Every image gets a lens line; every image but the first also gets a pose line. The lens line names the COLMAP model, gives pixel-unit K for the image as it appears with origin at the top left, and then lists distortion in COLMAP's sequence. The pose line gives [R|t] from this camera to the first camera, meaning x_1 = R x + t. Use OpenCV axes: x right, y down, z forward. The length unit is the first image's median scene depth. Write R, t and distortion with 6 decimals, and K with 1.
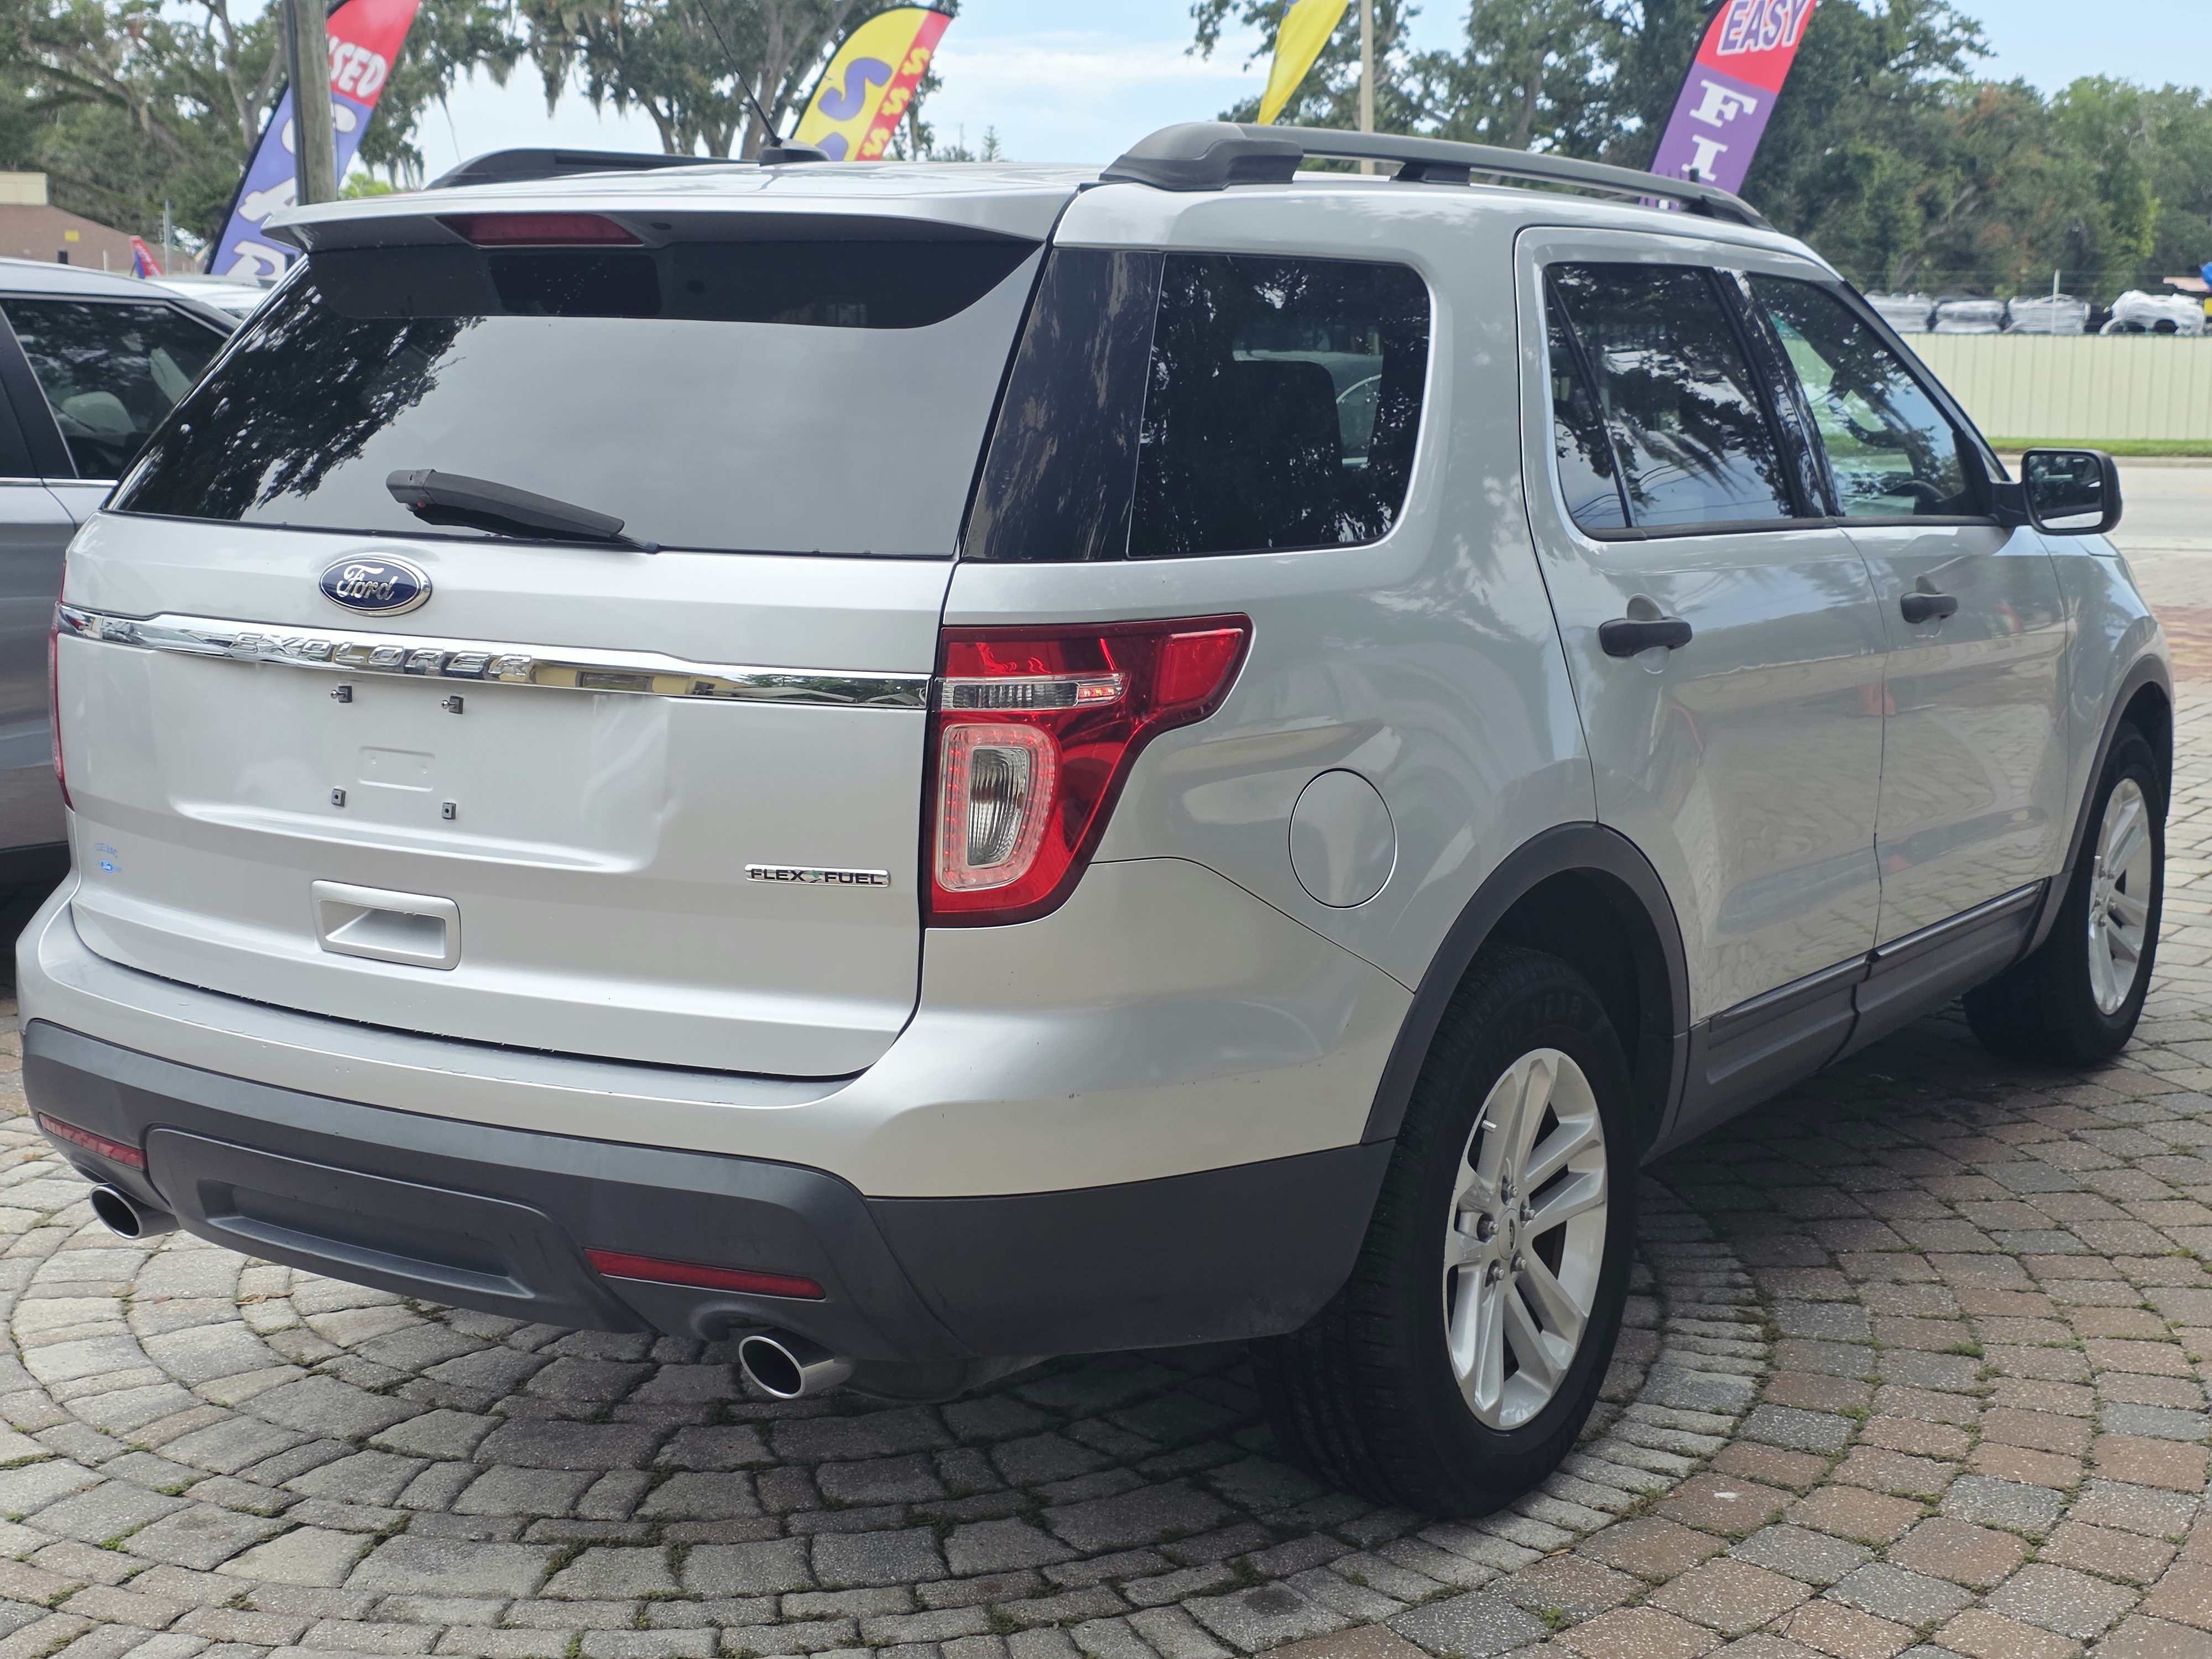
lens RADIAL K [[3024.6, 0, 1106.0], [0, 3024.6, 829.5], [0, 0, 1]] dist [0.013016, -0.013724]
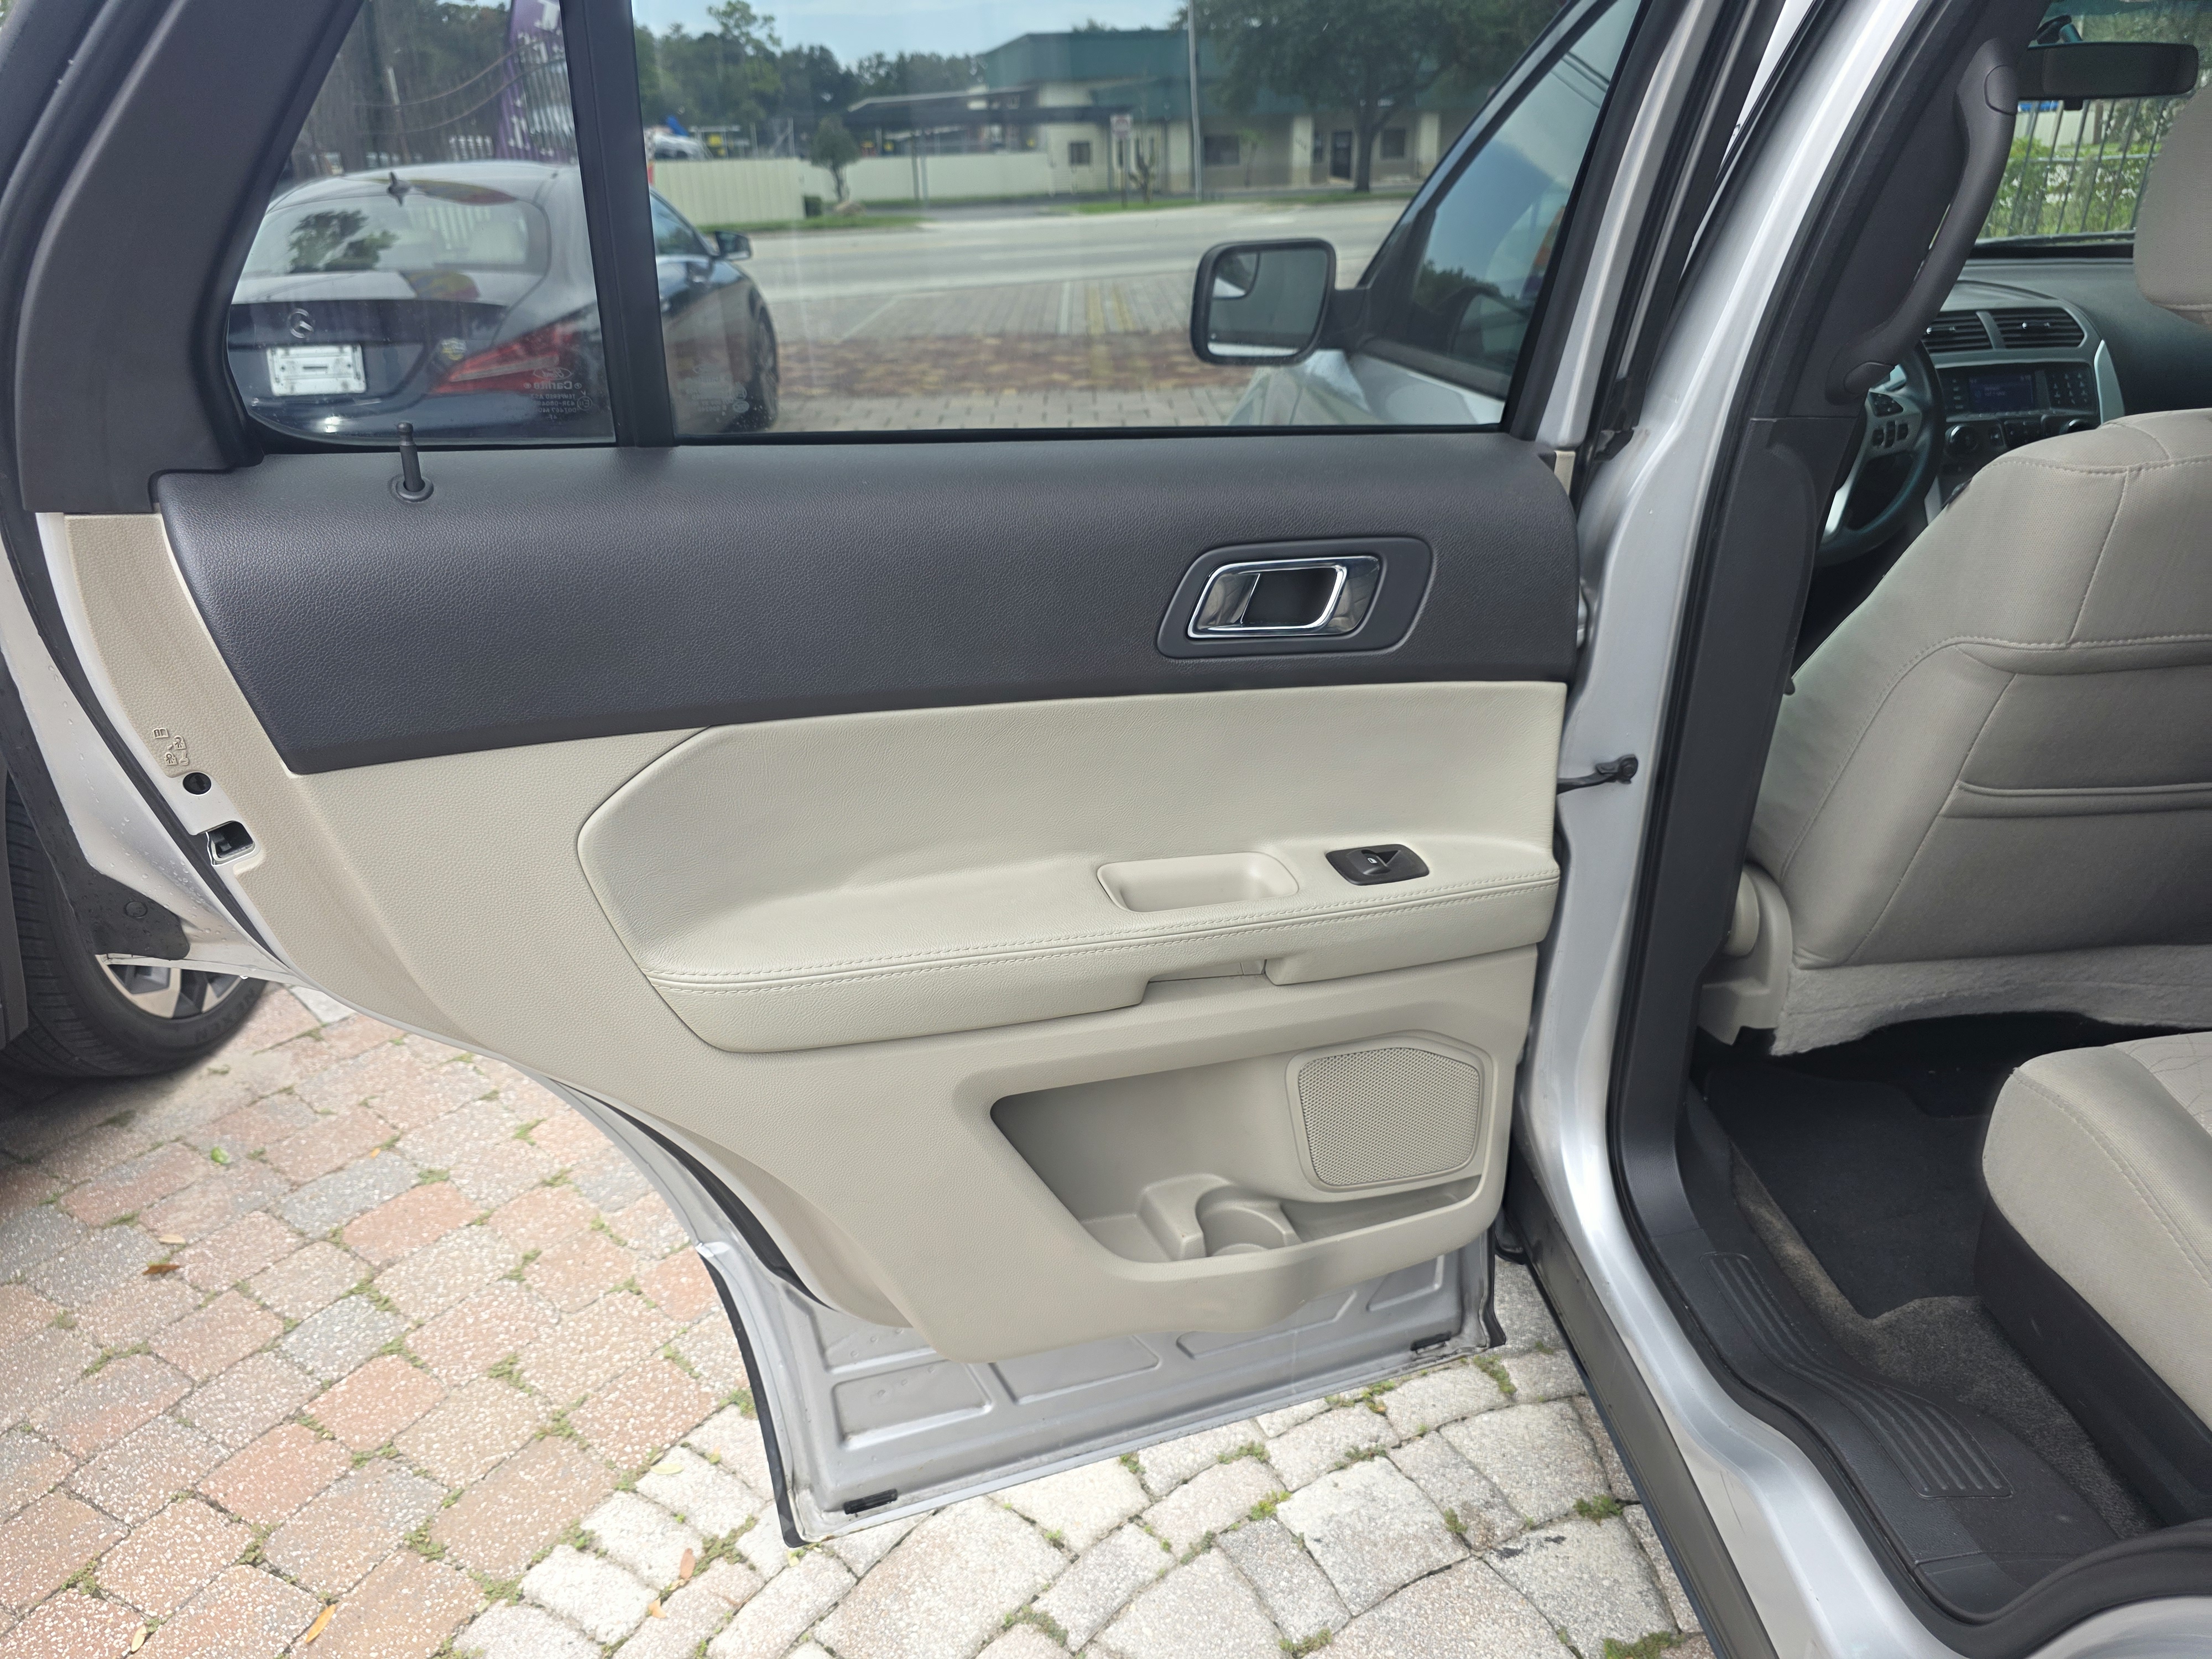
lens RADIAL K [[1504.7, 0, 1085.8], [0, 1504.7, 845.2], [0, 0, 1]] dist [0.014825, -0.001879]
pose [[0.803552, -0.278439, 0.526095, -0.387814], [0.134221, 0.945841, 0.295585, -0.202357], [-0.579904, -0.166904, 0.797404, 1.364272]]
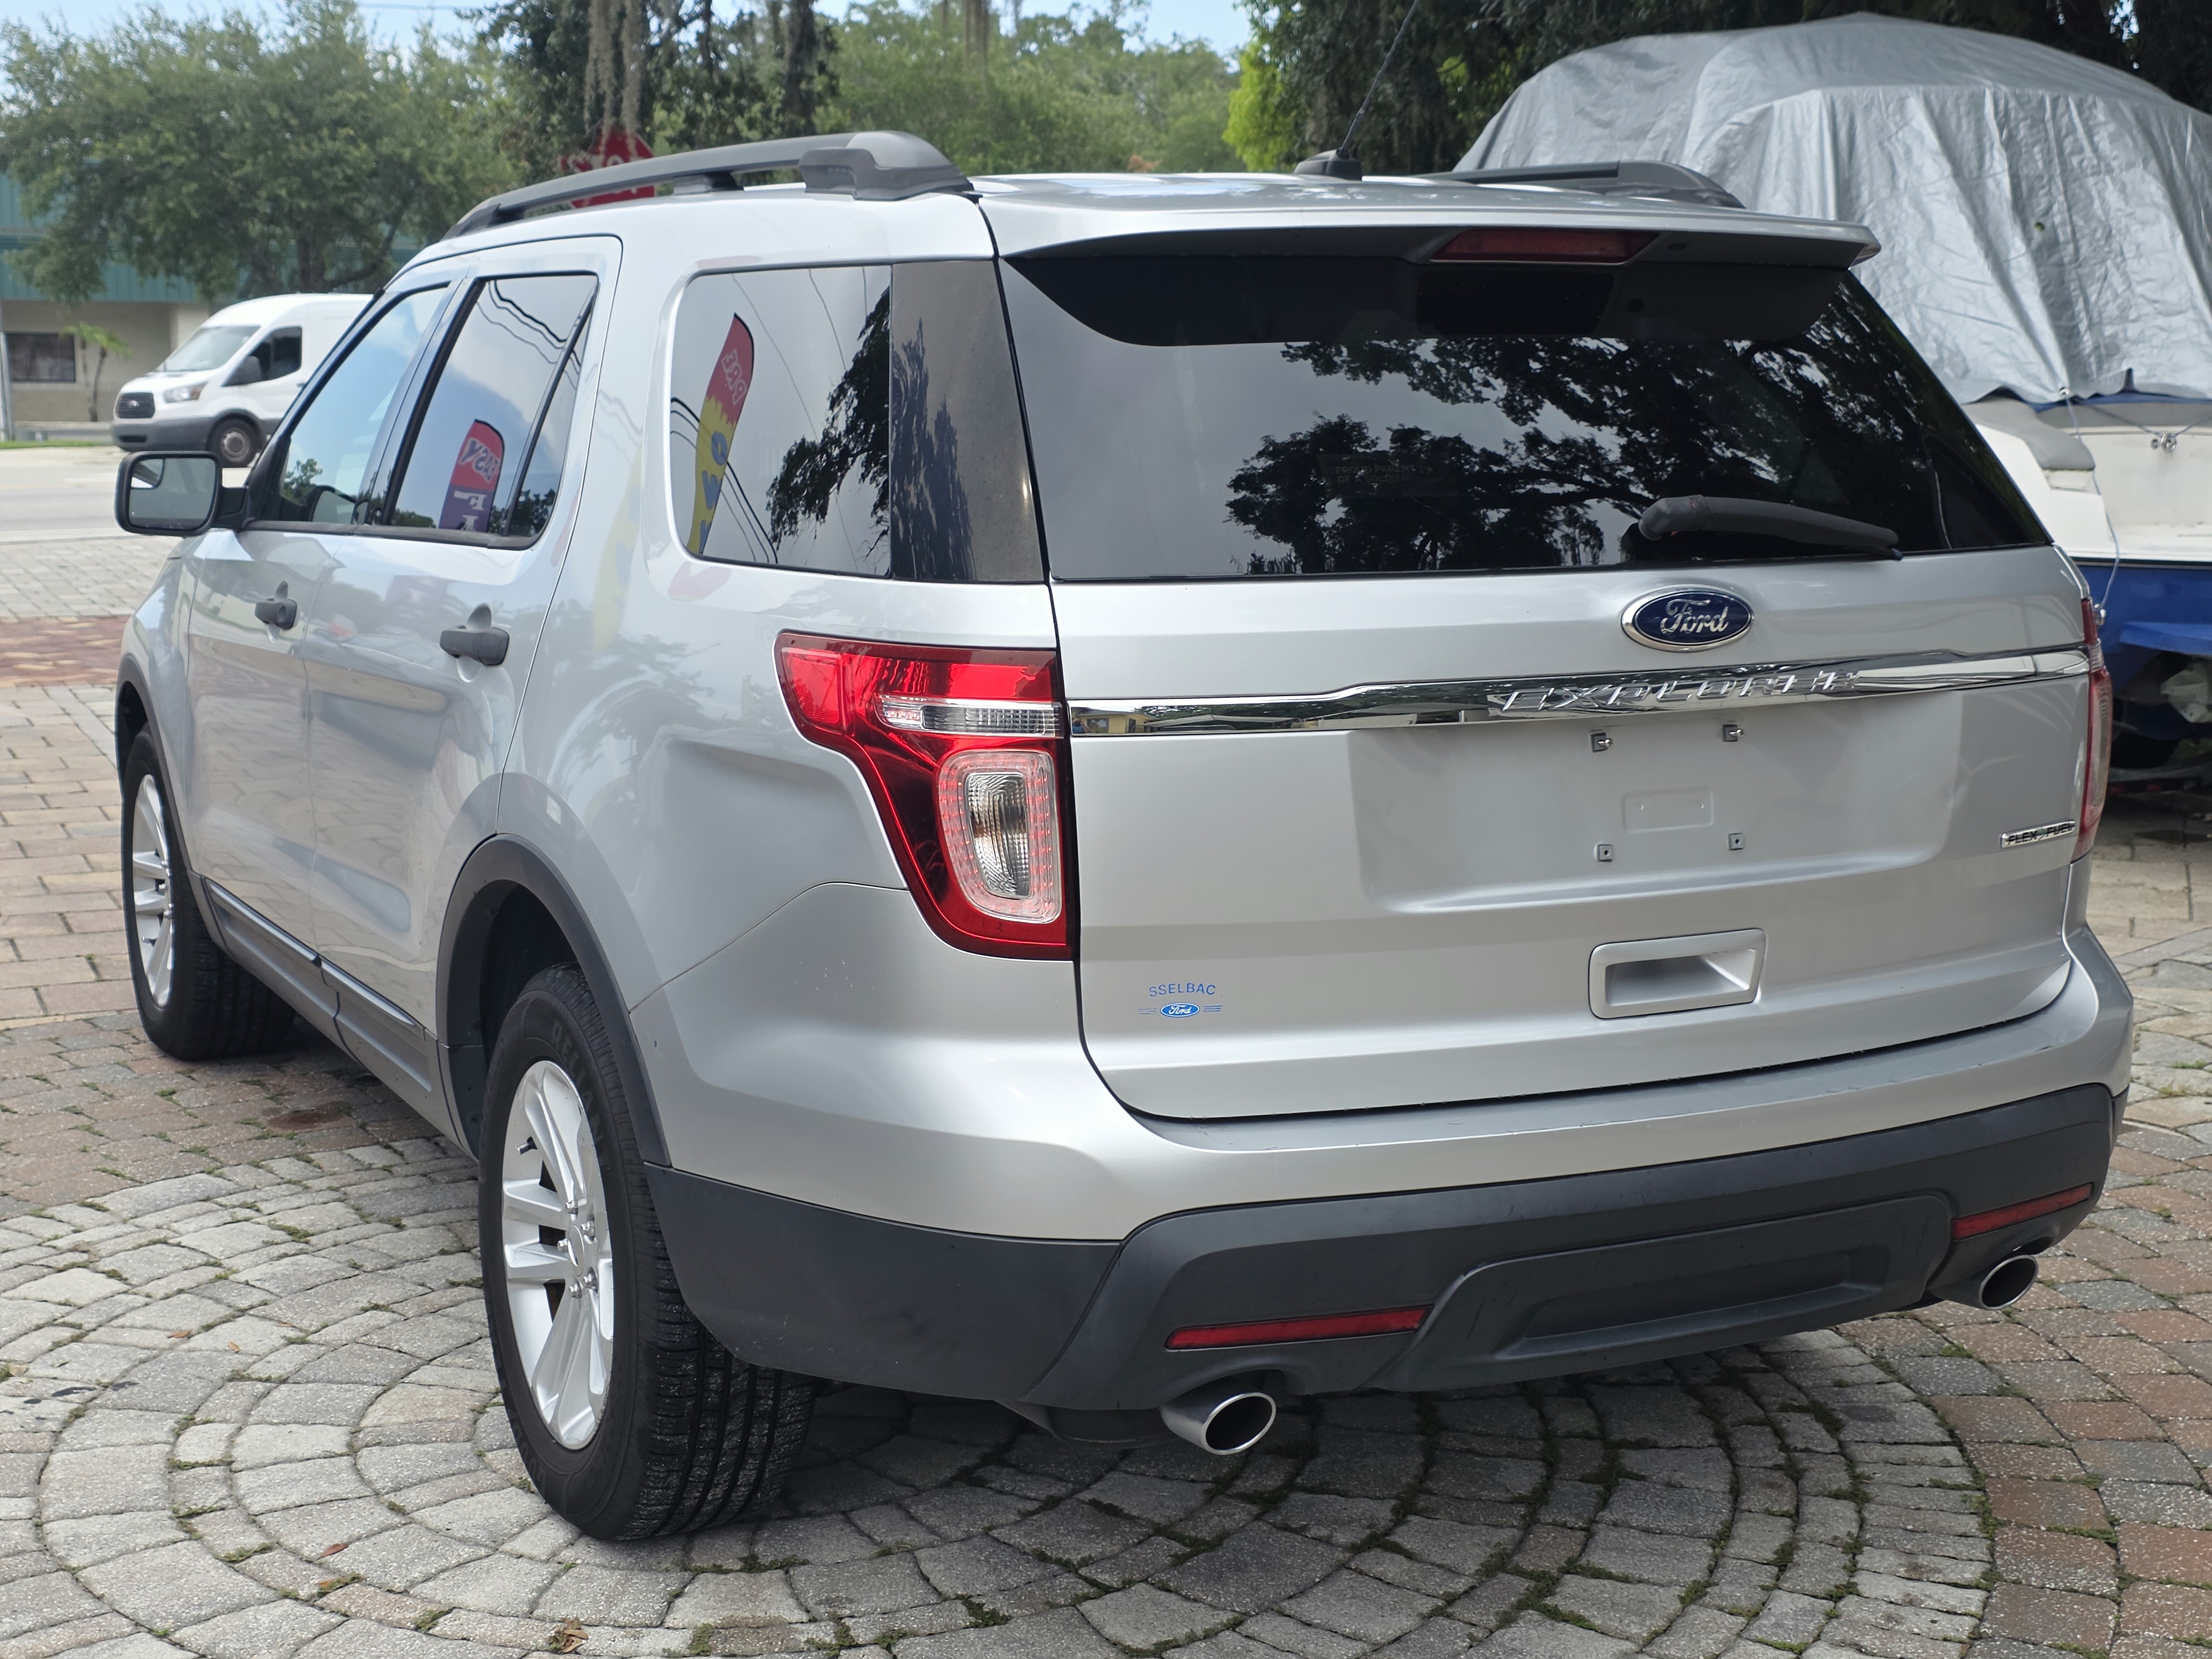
lens RADIAL K [[2986.9, 0, 1113.8], [0, 2986.9, 795.3], [0, 0, 1]] dist [0.050118, -0.008434]
pose [[0.488767, -0.128918, 0.862837, -1.083933], [0.136991, 0.988094, 0.070032, -0.109555], [-0.861592, 0.083972, 0.500608, 0.643986]]
